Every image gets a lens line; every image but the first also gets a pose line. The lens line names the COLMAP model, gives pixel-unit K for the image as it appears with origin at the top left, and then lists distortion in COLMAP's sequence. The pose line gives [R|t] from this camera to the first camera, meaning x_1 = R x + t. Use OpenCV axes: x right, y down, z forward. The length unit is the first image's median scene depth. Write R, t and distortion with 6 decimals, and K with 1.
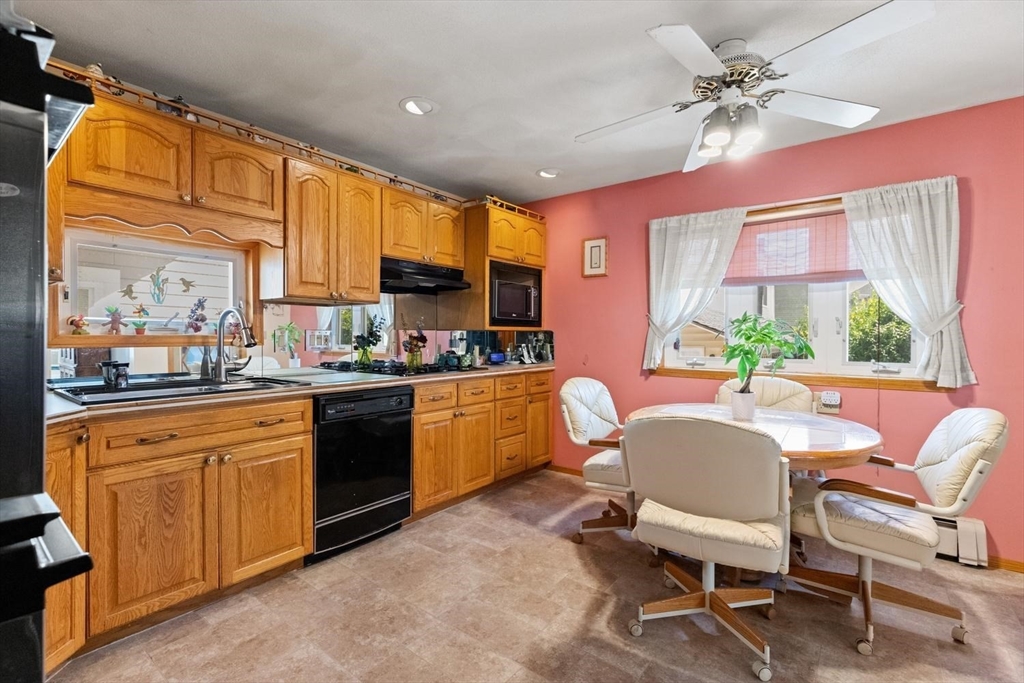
lens RADIAL K [[464.7, 0, 507.5], [0, 464.7, 341.4], [0, 0, 1]] dist [0.008355, -0.001848]
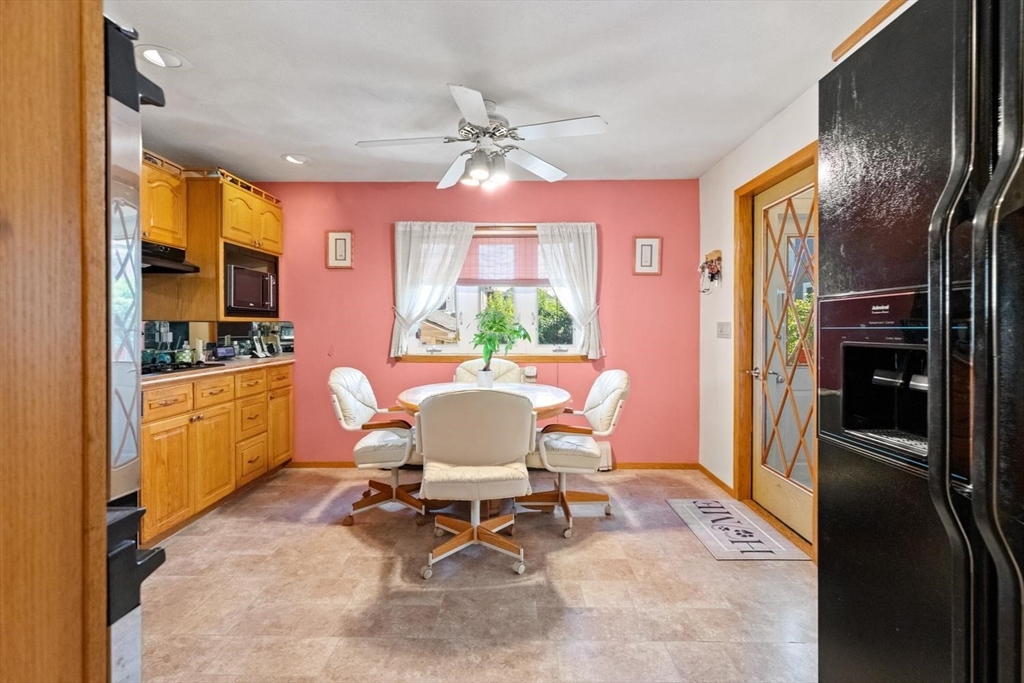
lens RADIAL K [[464.7, 0, 515.7], [0, 464.7, 332.9], [0, 0, 1]] dist [0.008355, -0.001848]
pose [[0.792599, -0.013903, 0.609585, -0.177679], [0.011977, 0.999902, 0.007232, -0.001814], [-0.609626, 0.001569, 0.792688, -0.055864]]
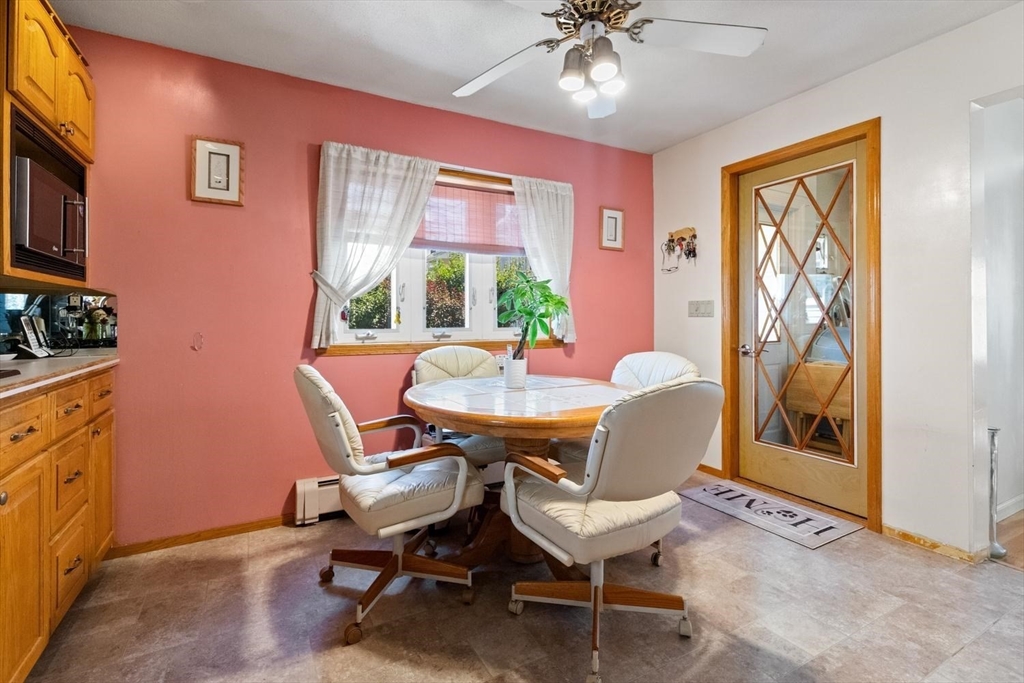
lens RADIAL K [[464.7, 0, 511.5], [0, 464.7, 322.1], [0, 0, 1]] dist [0.008355, -0.001848]
pose [[0.398930, -0.009851, 0.916929, -0.299548], [0.017969, 0.999834, 0.002924, 0.028431], [-0.916806, 0.015309, 0.399040, 0.557148]]
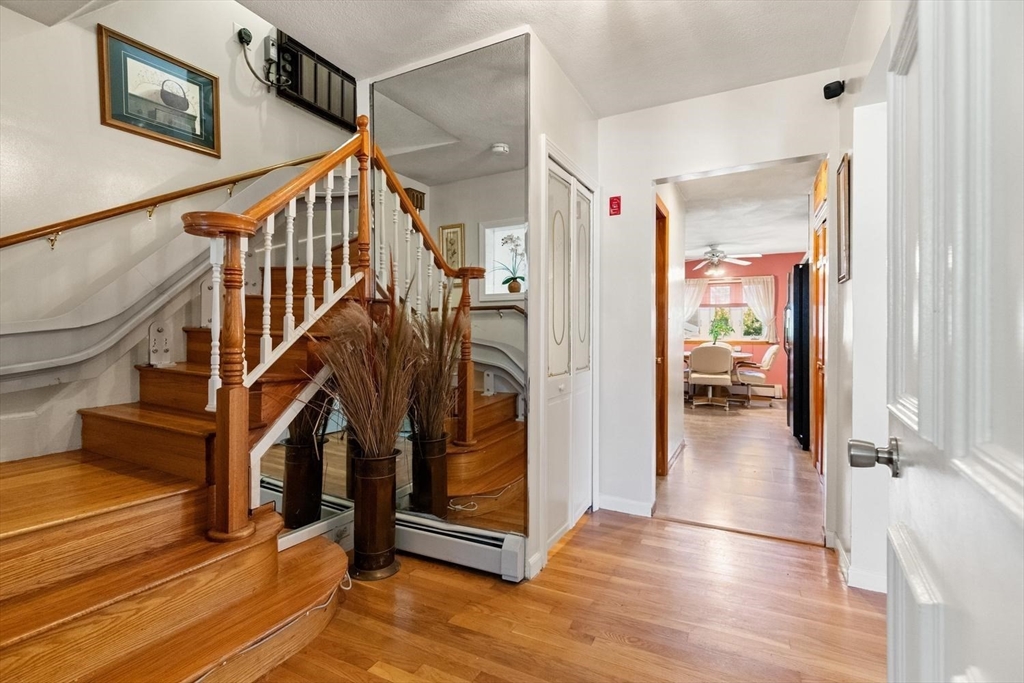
lens RADIAL K [[464.7, 0, 513.5], [0, 464.7, 336.8], [0, 0, 1]] dist [0.008355, -0.001848]
pose [[0.981909, -0.007890, 0.189190, -1.207643], [0.007021, 0.999962, 0.005263, 0.027571], [-0.189224, -0.003839, 0.981926, -1.557051]]
